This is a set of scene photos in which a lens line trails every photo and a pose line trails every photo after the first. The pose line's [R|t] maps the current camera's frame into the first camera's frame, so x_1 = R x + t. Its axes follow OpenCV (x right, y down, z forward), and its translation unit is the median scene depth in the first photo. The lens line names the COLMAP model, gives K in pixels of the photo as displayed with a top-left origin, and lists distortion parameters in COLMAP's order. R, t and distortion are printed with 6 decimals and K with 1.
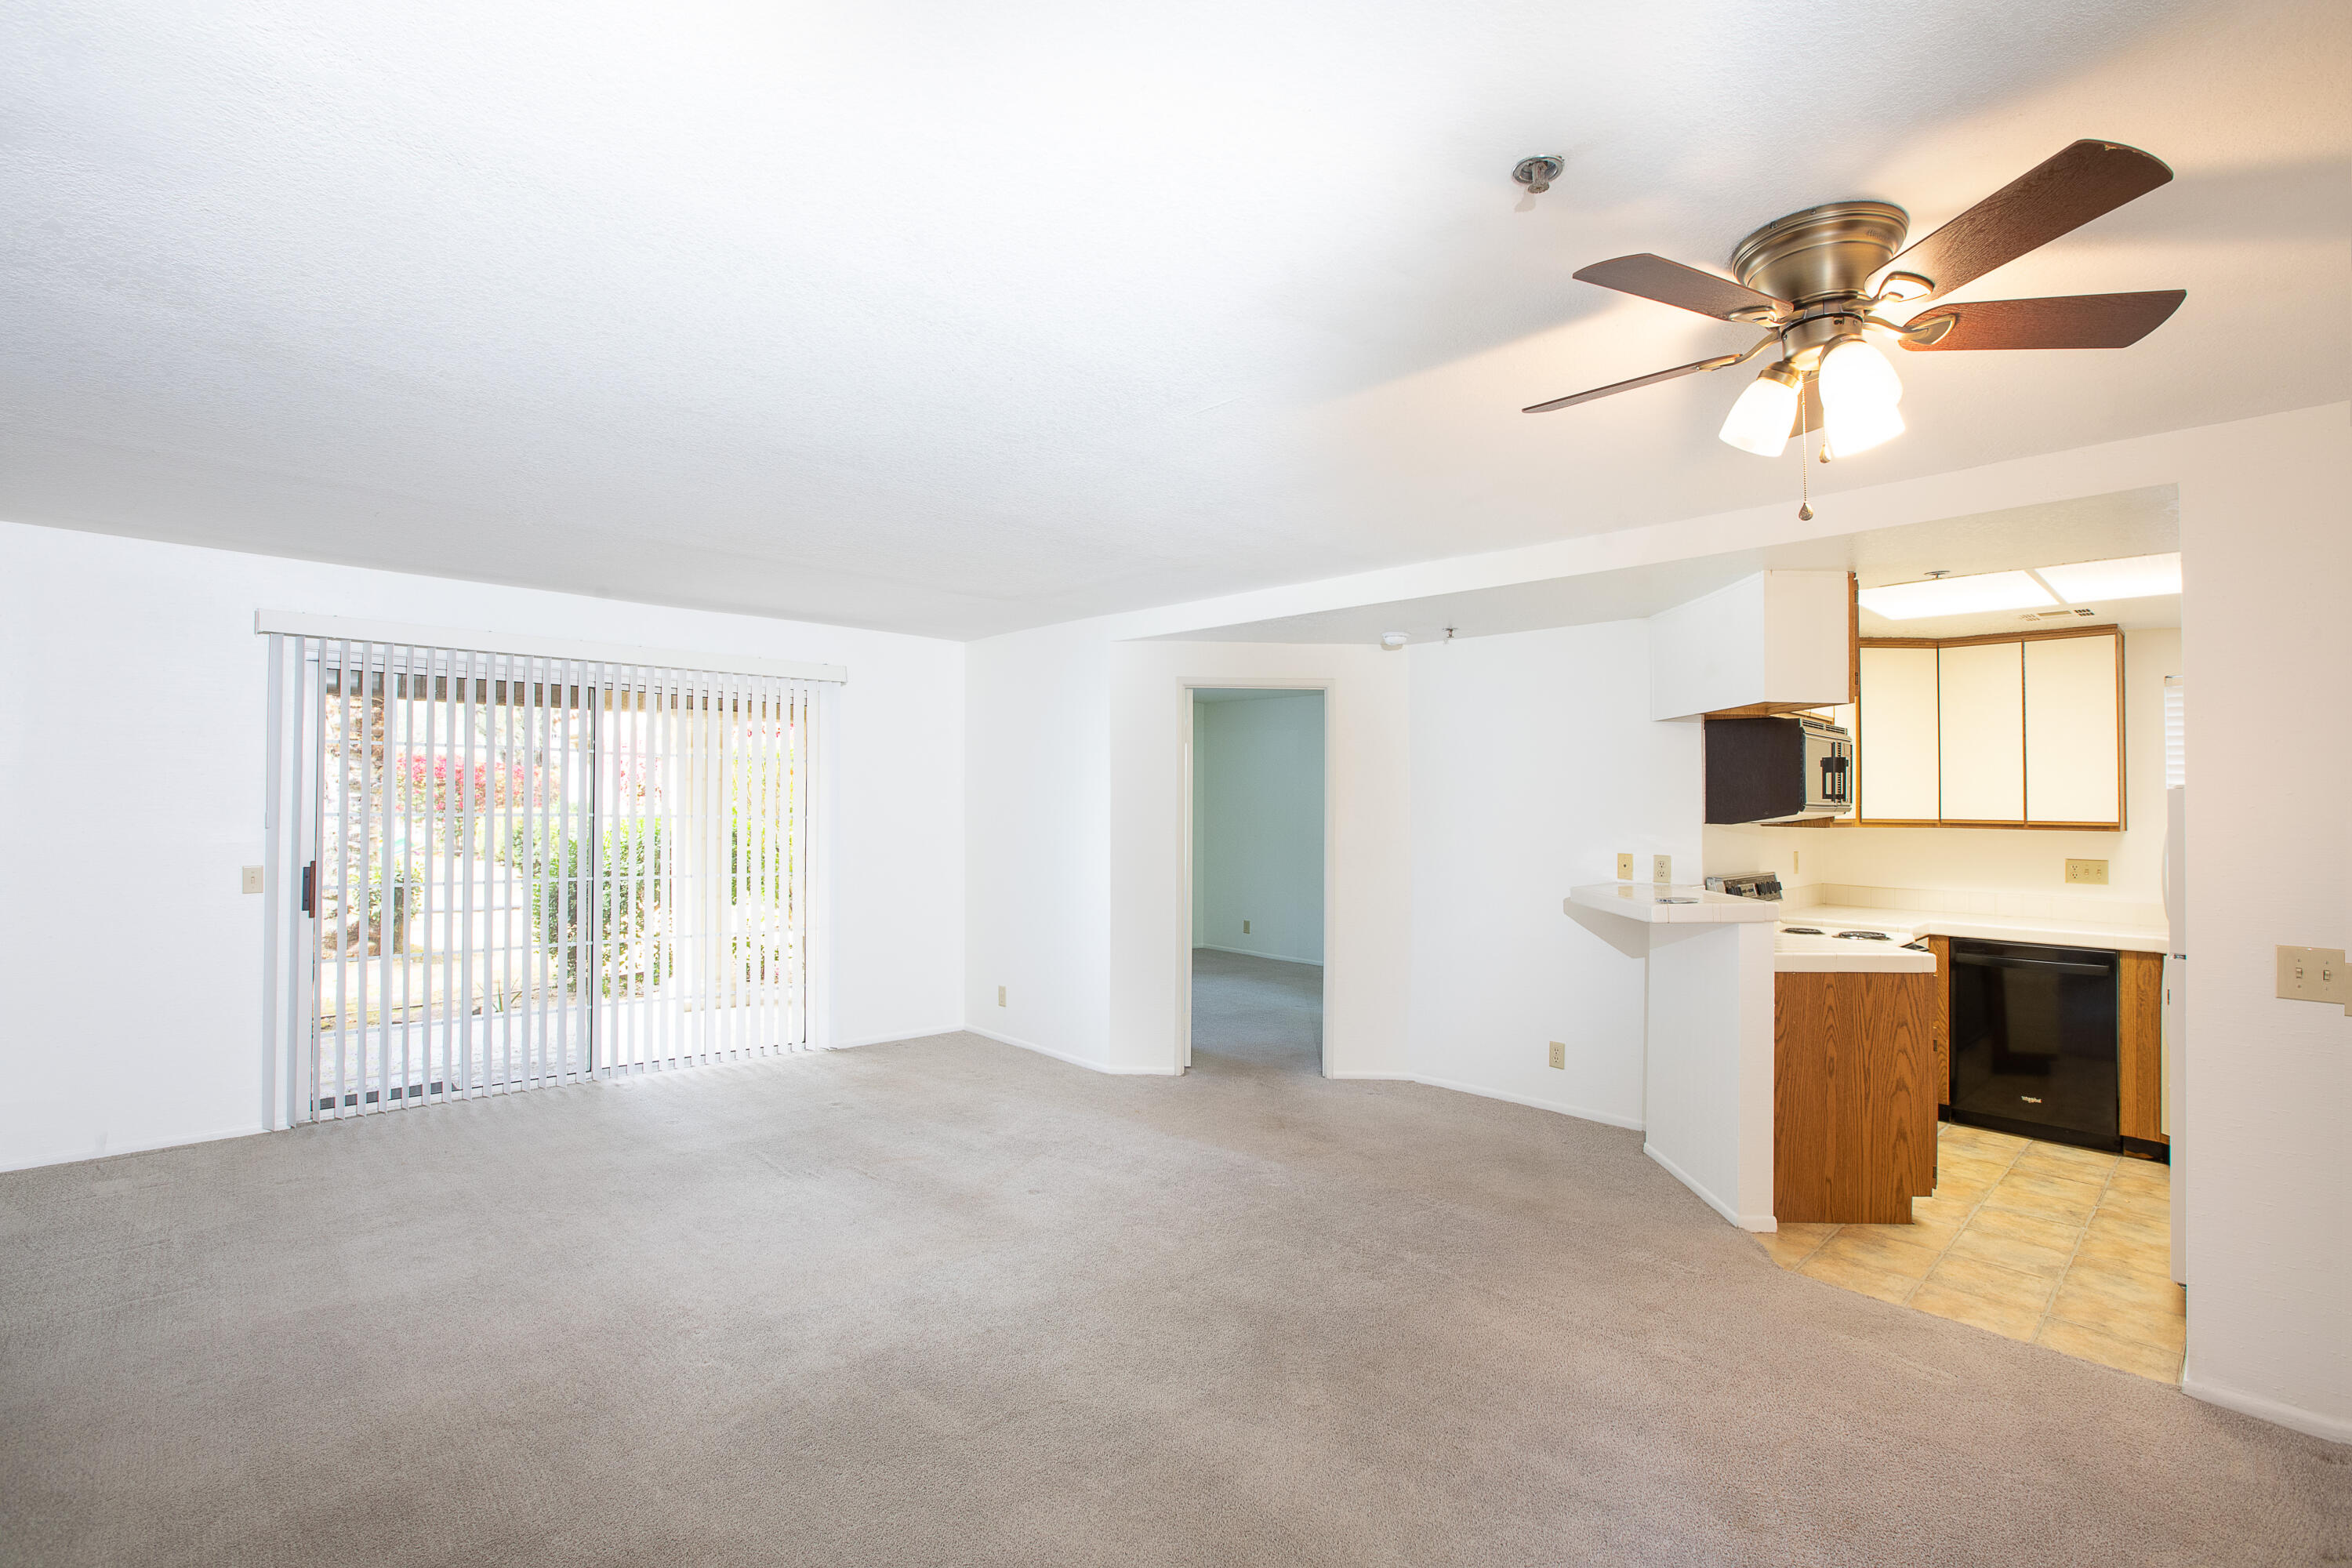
lens RADIAL K [[1090.3, 0, 1182.3], [0, 1090.3, 773.1], [0, 0, 1]] dist [-0.034204, 0.000198]
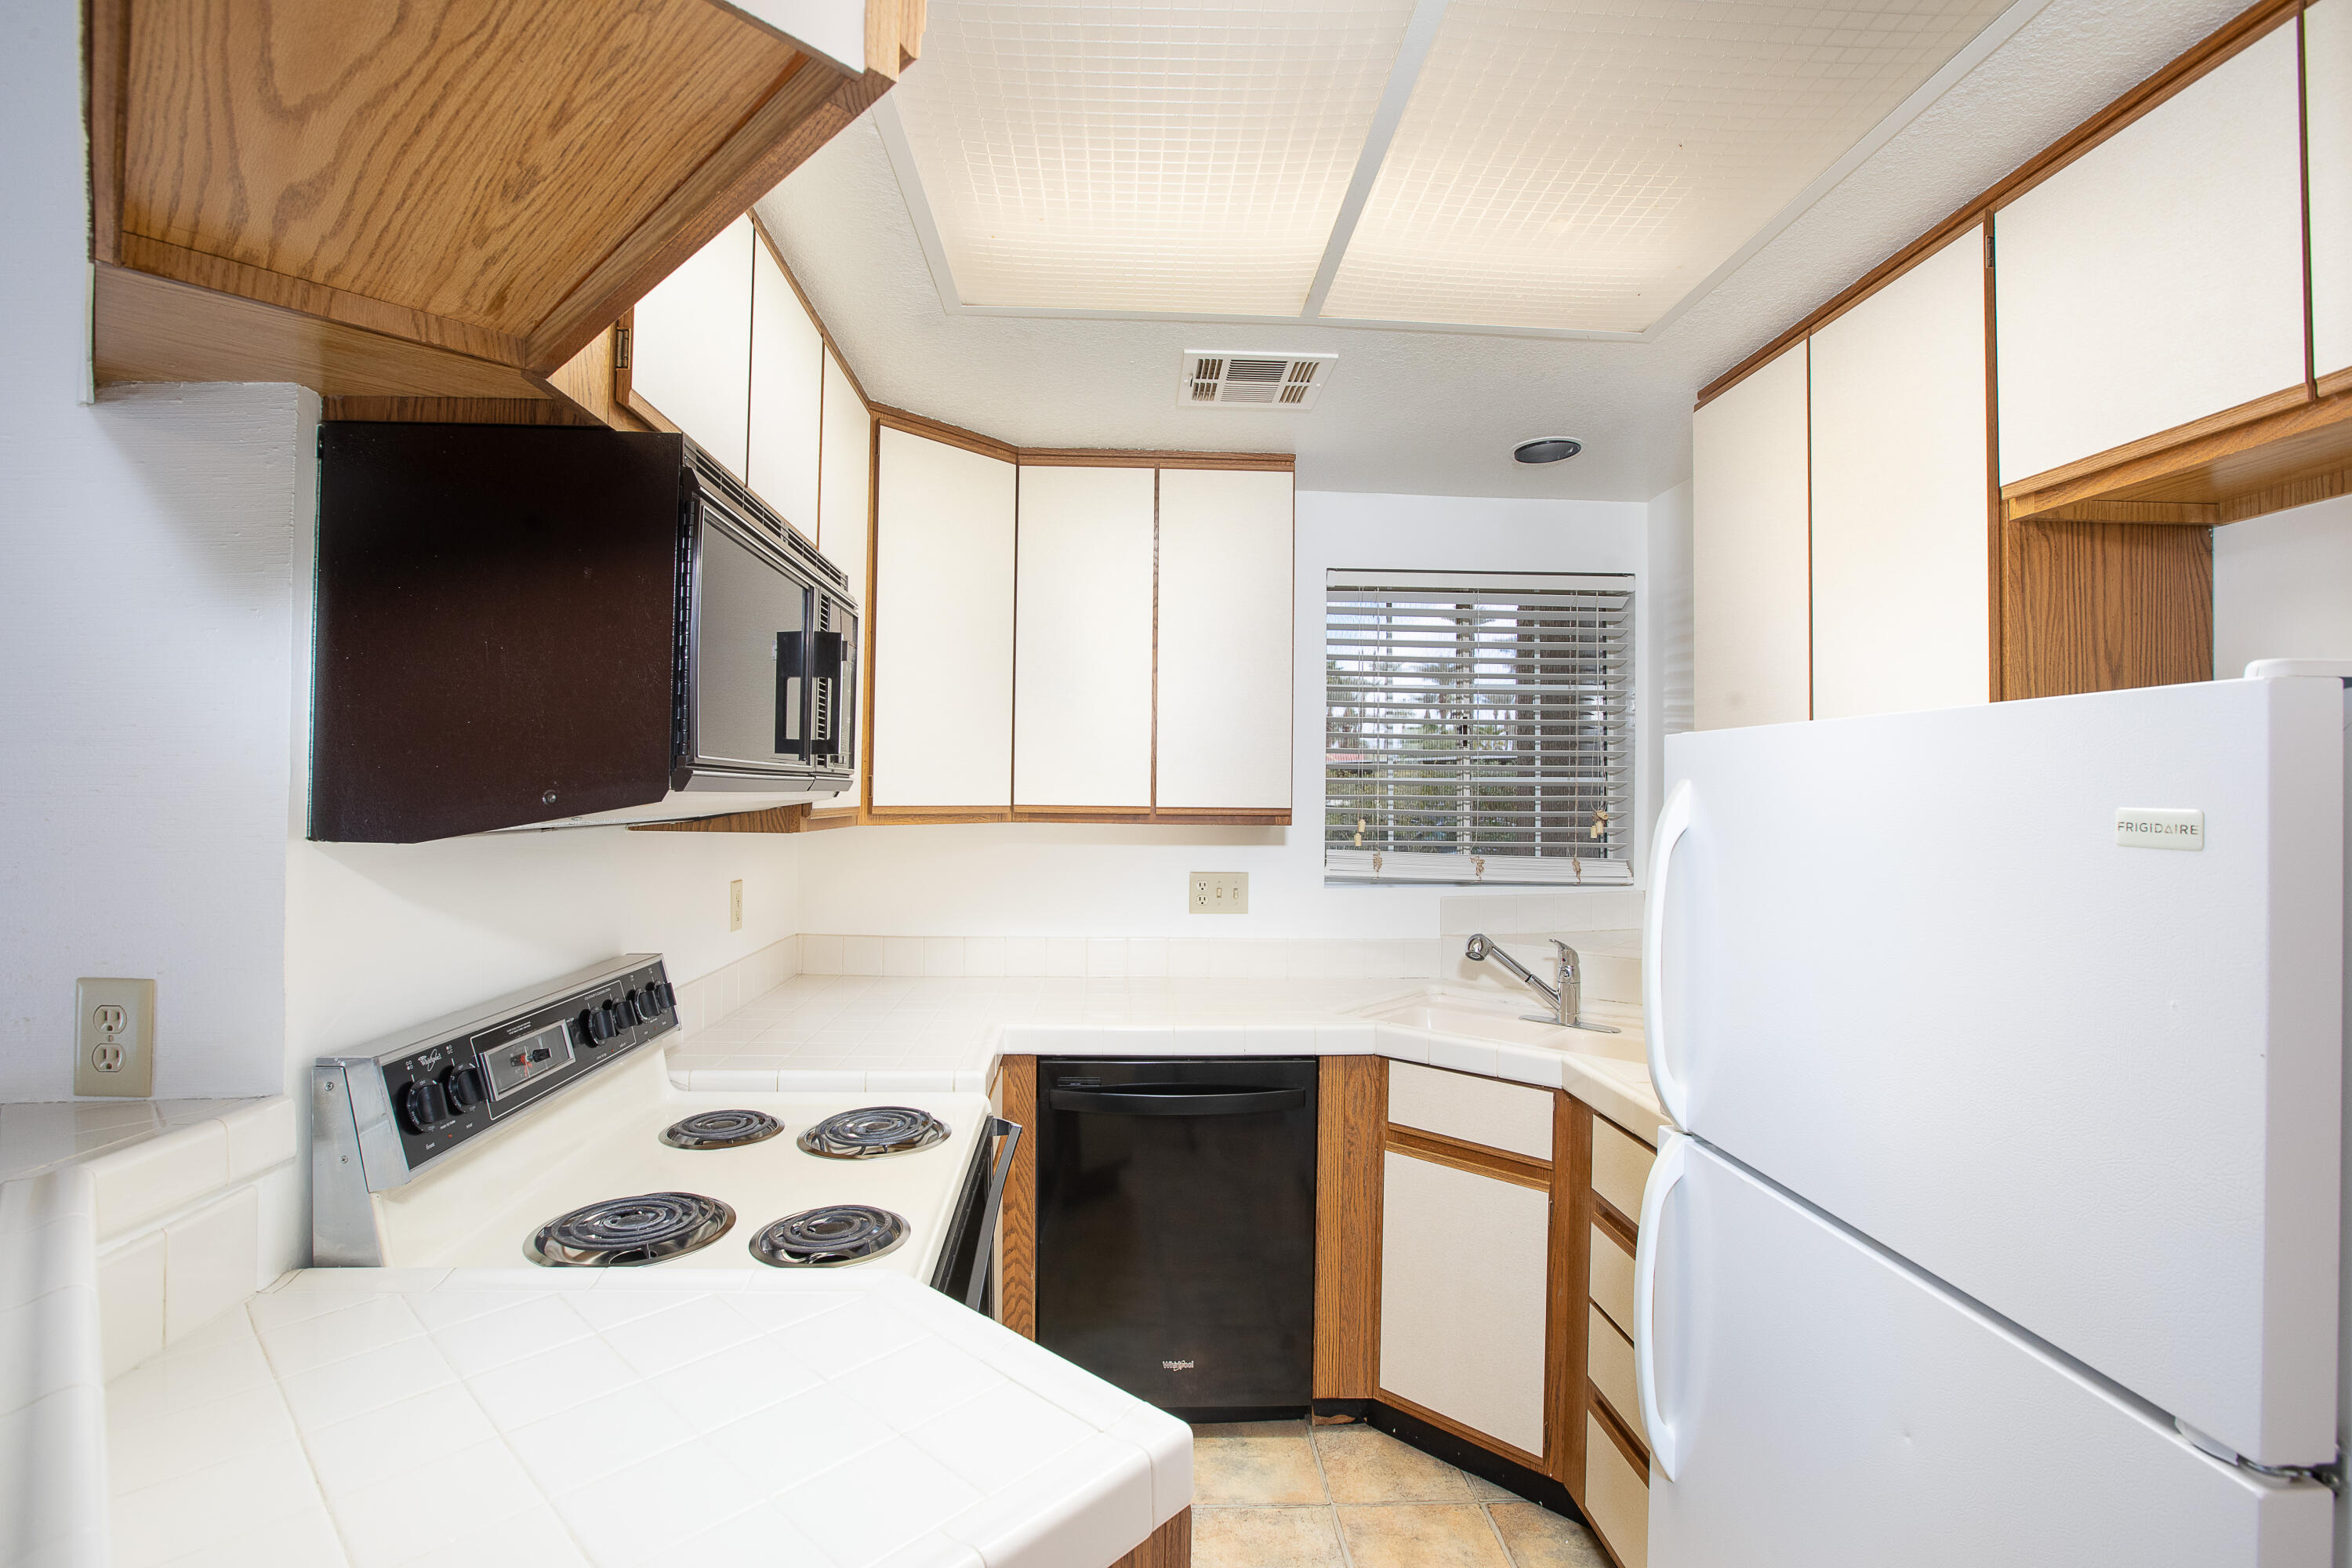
lens RADIAL K [[1090.3, 0, 1182.3], [0, 1090.3, 773.1], [0, 0, 1]] dist [-0.034204, 0.000198]
pose [[0.661243, 0.009313, 0.750114, 0.417587], [-0.022427, 0.999721, 0.007359, 0.024844], [-0.749837, -0.021689, 0.661267, 0.668686]]
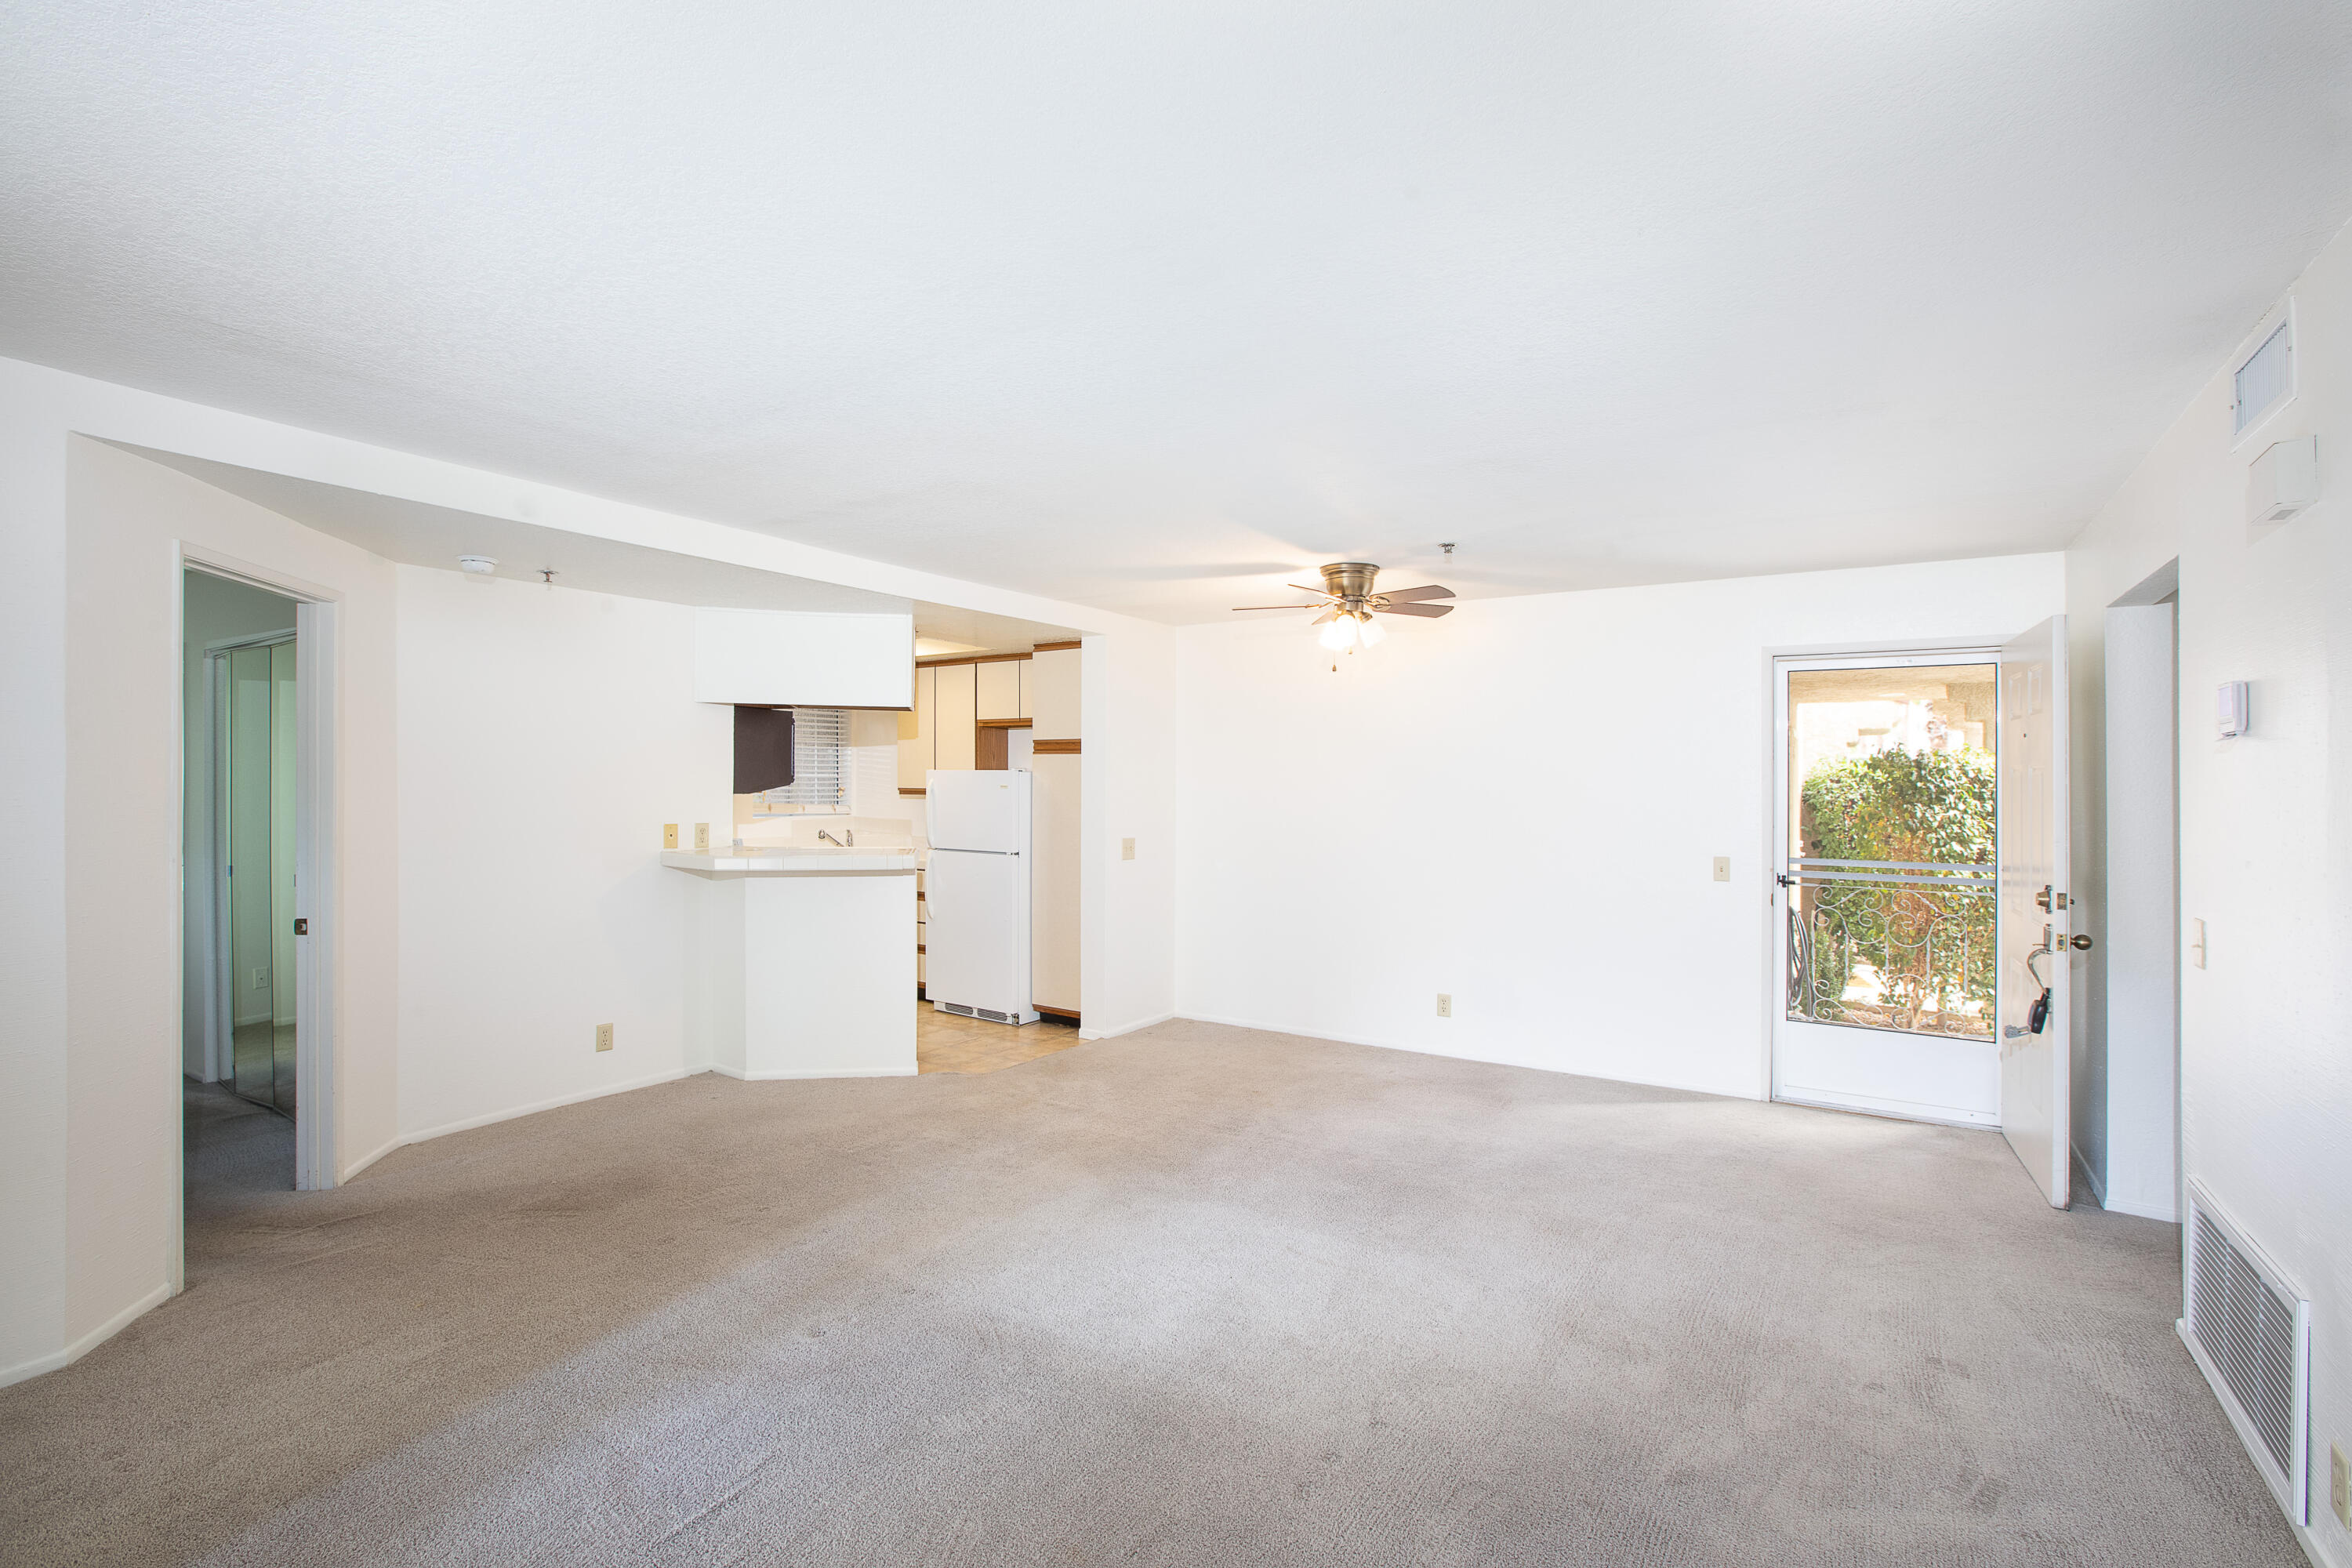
lens RADIAL K [[1090.3, 0, 1182.3], [0, 1090.3, 773.1], [0, 0, 1]] dist [-0.034204, 0.000198]
pose [[-0.209345, 0.001271, 0.977841, -0.730890], [-0.028073, 0.999579, -0.007309, 0.018190], [-0.977439, -0.028981, -0.209221, 0.729130]]
